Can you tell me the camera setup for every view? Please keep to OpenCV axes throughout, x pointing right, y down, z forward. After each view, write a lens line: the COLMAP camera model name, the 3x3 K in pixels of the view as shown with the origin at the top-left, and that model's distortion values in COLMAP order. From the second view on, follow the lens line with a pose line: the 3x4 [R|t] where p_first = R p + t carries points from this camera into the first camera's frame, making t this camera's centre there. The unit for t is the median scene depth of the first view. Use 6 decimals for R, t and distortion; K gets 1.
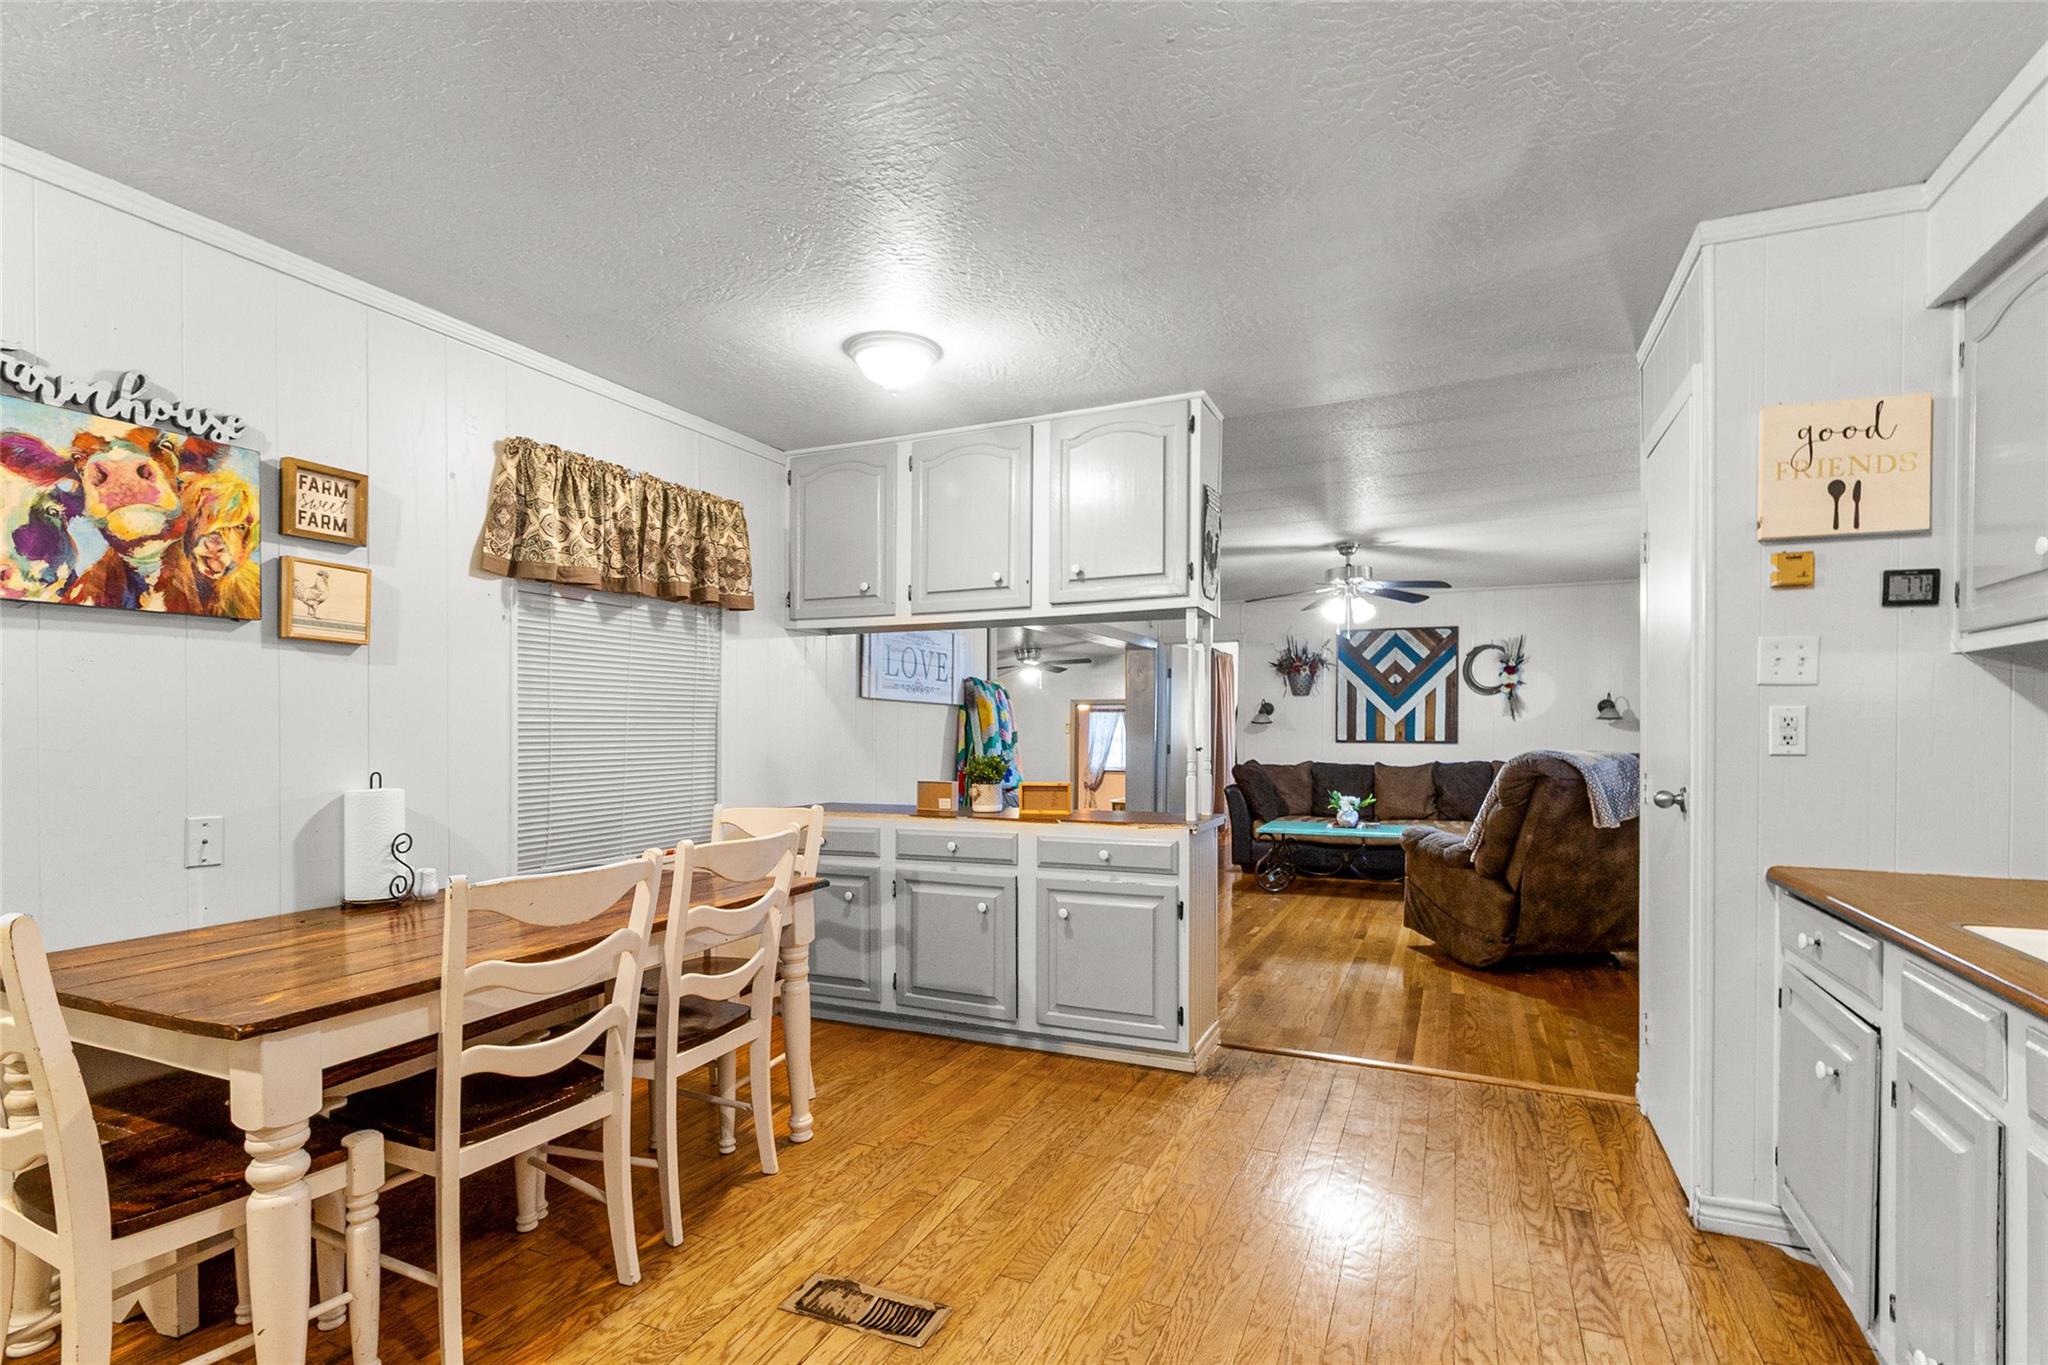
lens RADIAL K [[975.2, 0, 1026.0], [0, 975.2, 734.6], [0, 0, 1]] dist [0.000574, -0.000531]
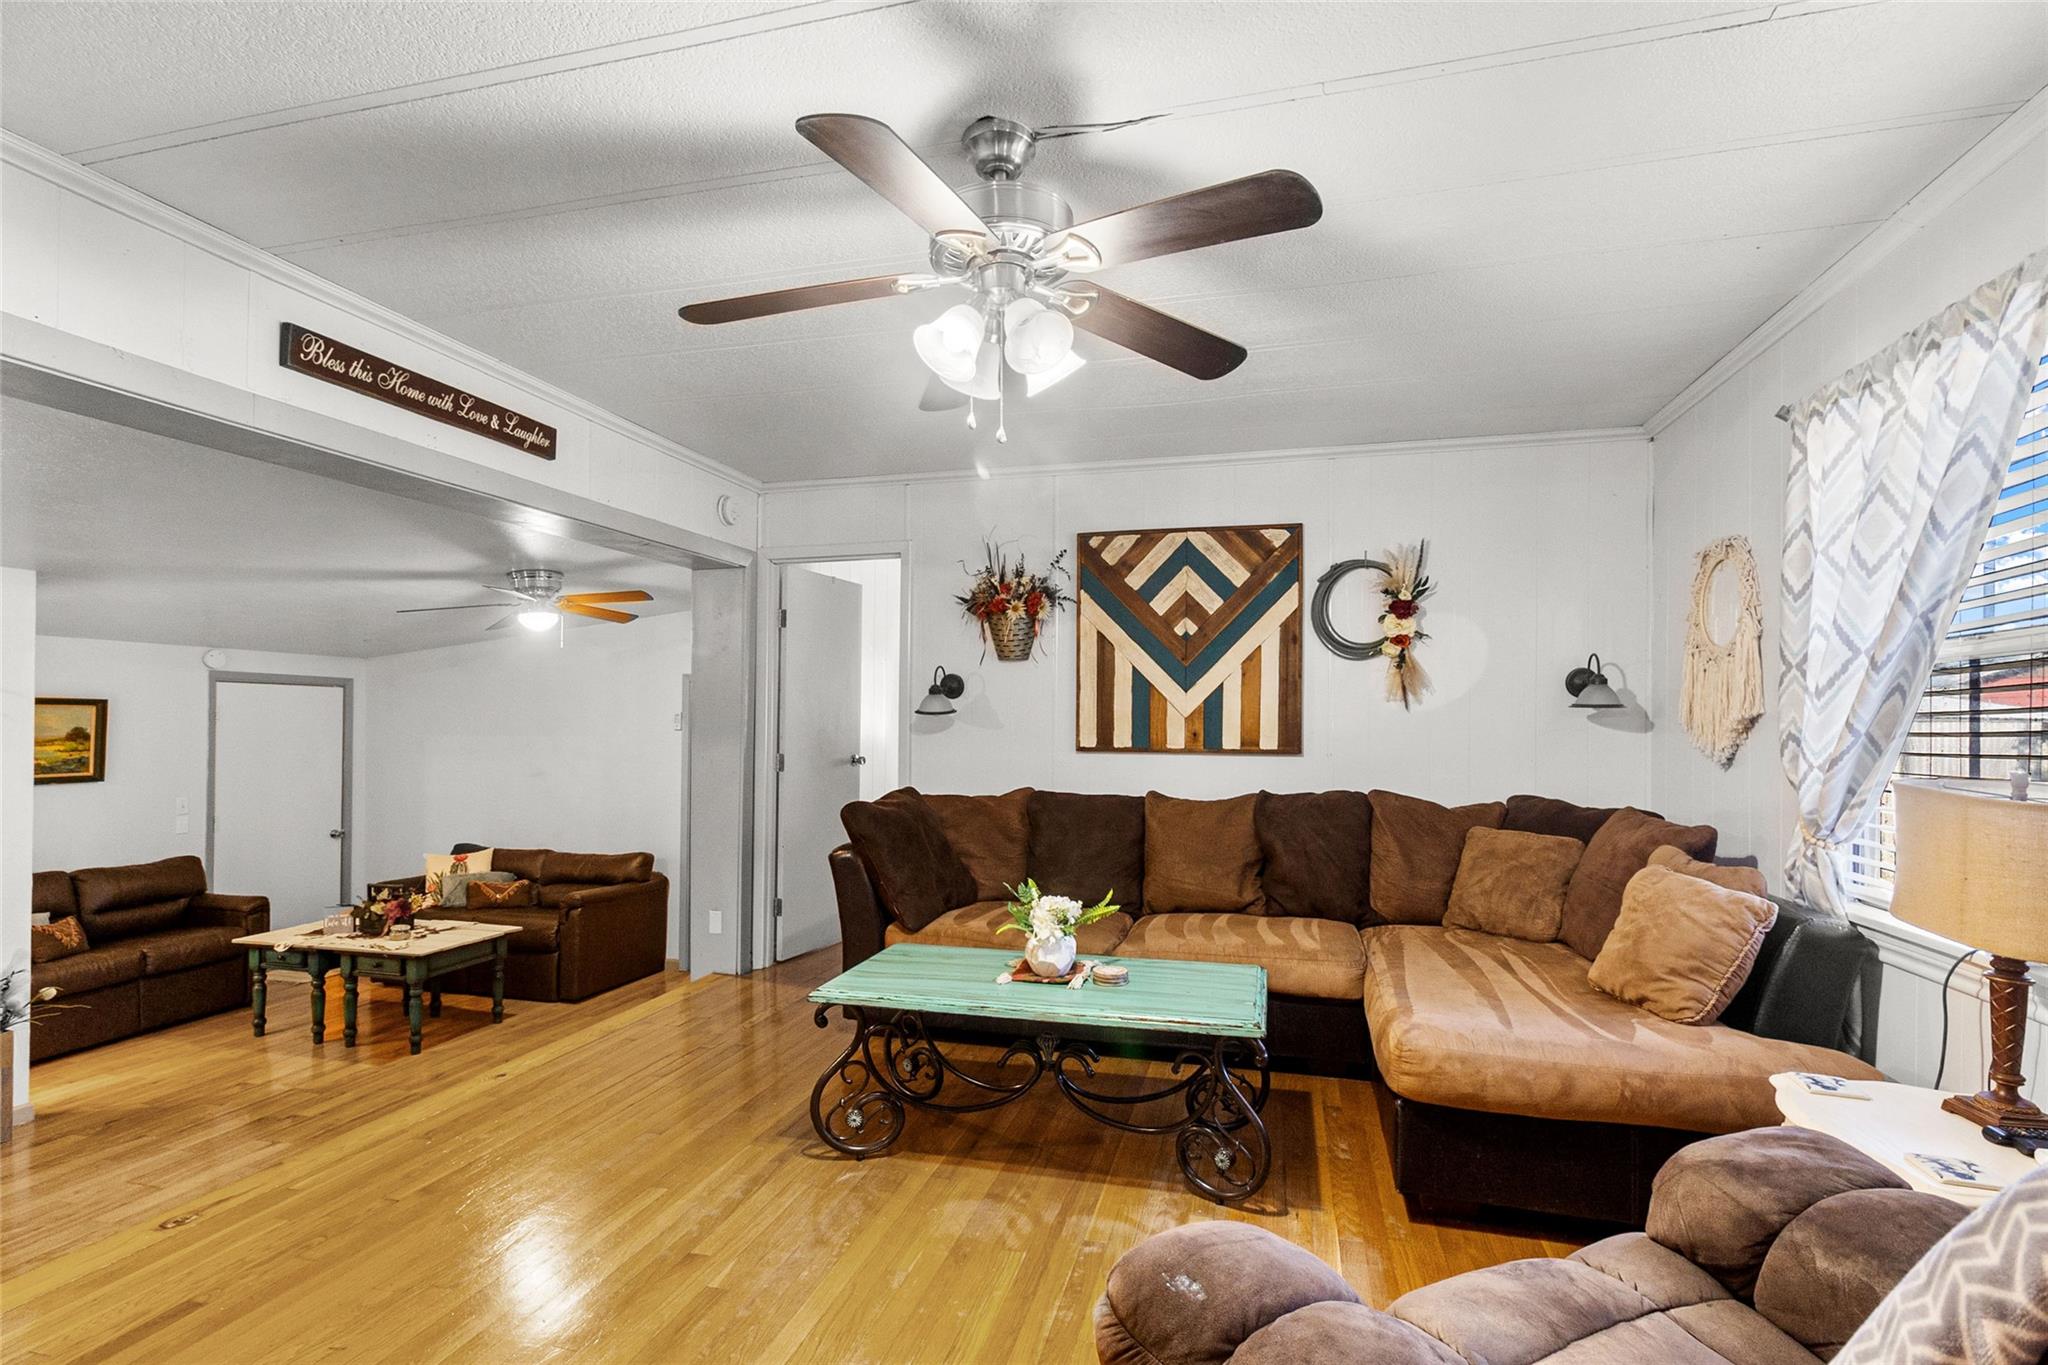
lens RADIAL K [[975.2, 0, 1036.2], [0, 975.2, 711.4], [0, 0, 1]] dist [0.000574, -0.000531]
pose [[0.985650, 0.003331, 0.168770, 0.217185], [-0.001071, 0.999909, -0.013481, -0.006433], [-0.168799, 0.013107, 0.985563, 0.515084]]
